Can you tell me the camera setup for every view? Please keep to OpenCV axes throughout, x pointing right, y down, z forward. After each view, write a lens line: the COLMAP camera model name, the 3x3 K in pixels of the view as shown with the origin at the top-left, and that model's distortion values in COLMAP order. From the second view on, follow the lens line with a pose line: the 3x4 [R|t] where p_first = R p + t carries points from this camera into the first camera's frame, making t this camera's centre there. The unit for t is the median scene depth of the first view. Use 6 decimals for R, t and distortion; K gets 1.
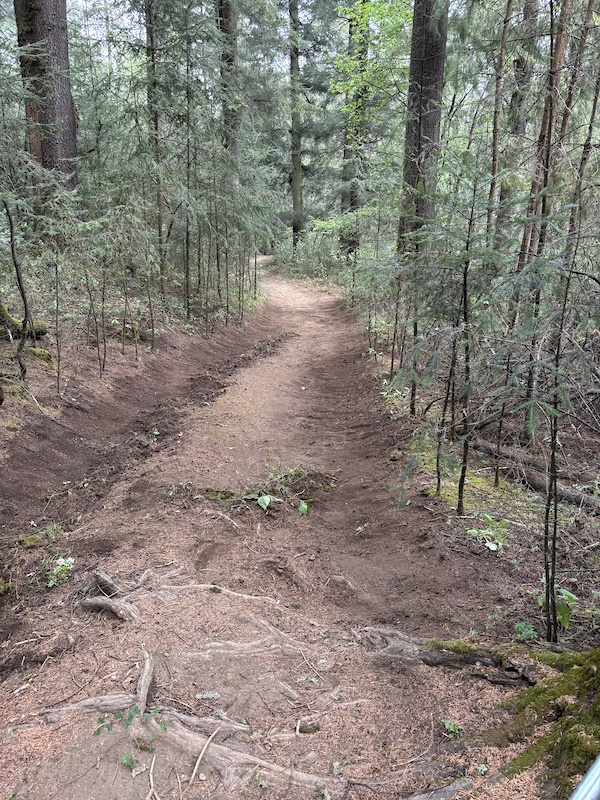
lens RADIAL K [[610.1, 0, 297.9], [0, 610.1, 398.1], [0, 0, 1]] dist [0.015375, -0.008602]
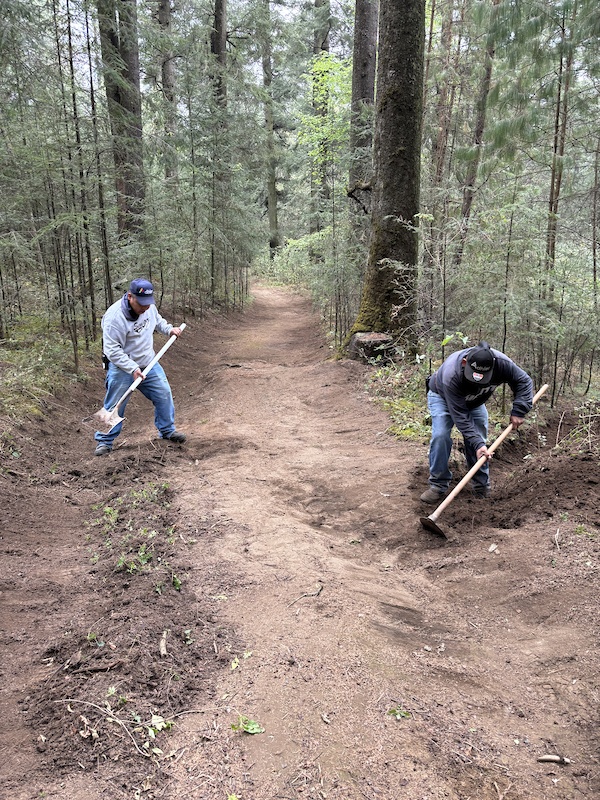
lens RADIAL K [[610.1, 0, 301.5], [0, 610.1, 398.6], [0, 0, 1]] dist [0.015375, -0.008602]
pose [[0.998815, -0.017235, 0.045521, -0.007516], [0.018049, 0.999684, -0.017524, 0.051503], [-0.045204, 0.018325, 0.998810, -0.215479]]
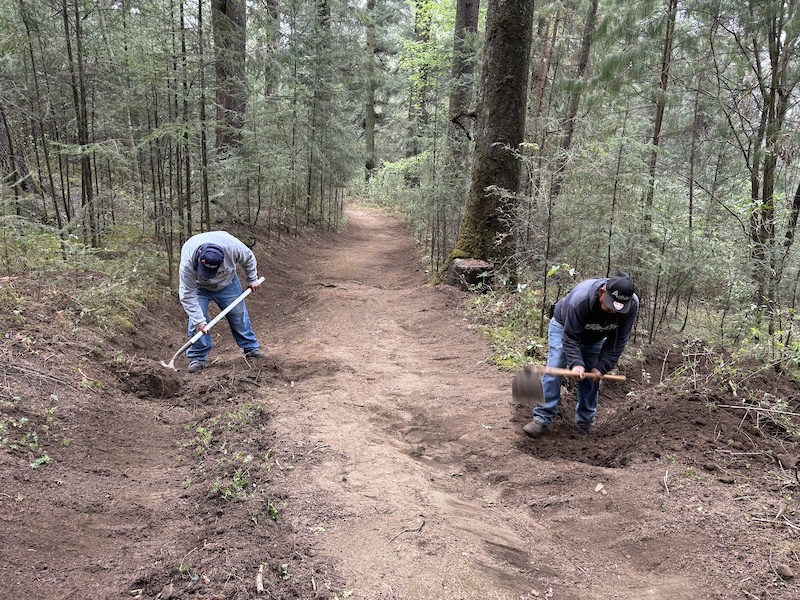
lens RADIAL K [[610.1, 0, 400.7], [0, 610.1, 308.2], [0, 0, 1]] dist [0.015375, -0.008602]
pose [[0.997426, 0.030458, 0.064909, -0.010767], [-0.027979, 0.998856, -0.038768, 0.050933], [-0.066015, 0.036853, 0.997138, -0.212262]]
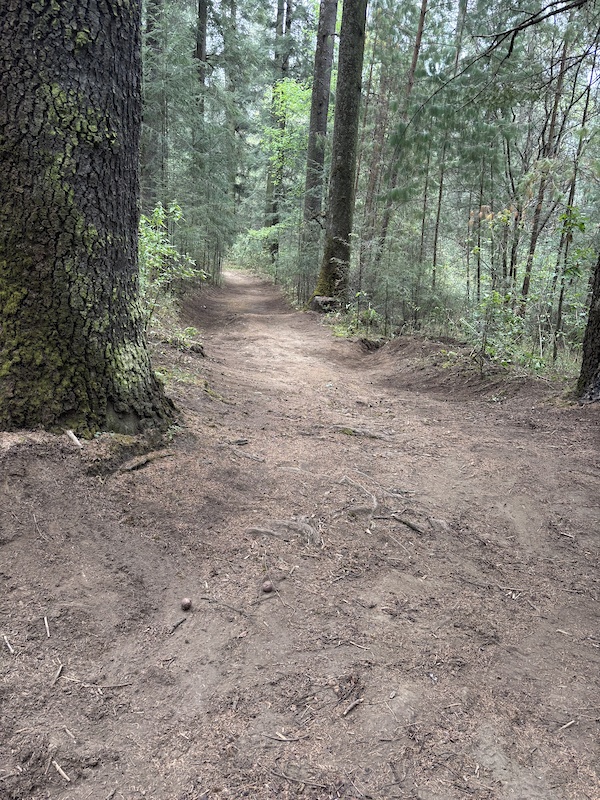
lens RADIAL K [[610.1, 0, 298.8], [0, 610.1, 394.9], [0, 0, 1]] dist [0.015375, -0.008602]
pose [[0.989843, 0.014935, 0.141376, -0.046984], [-0.014800, 0.999888, -0.002002, 0.093382], [-0.141391, -0.000111, 0.989954, -0.407712]]
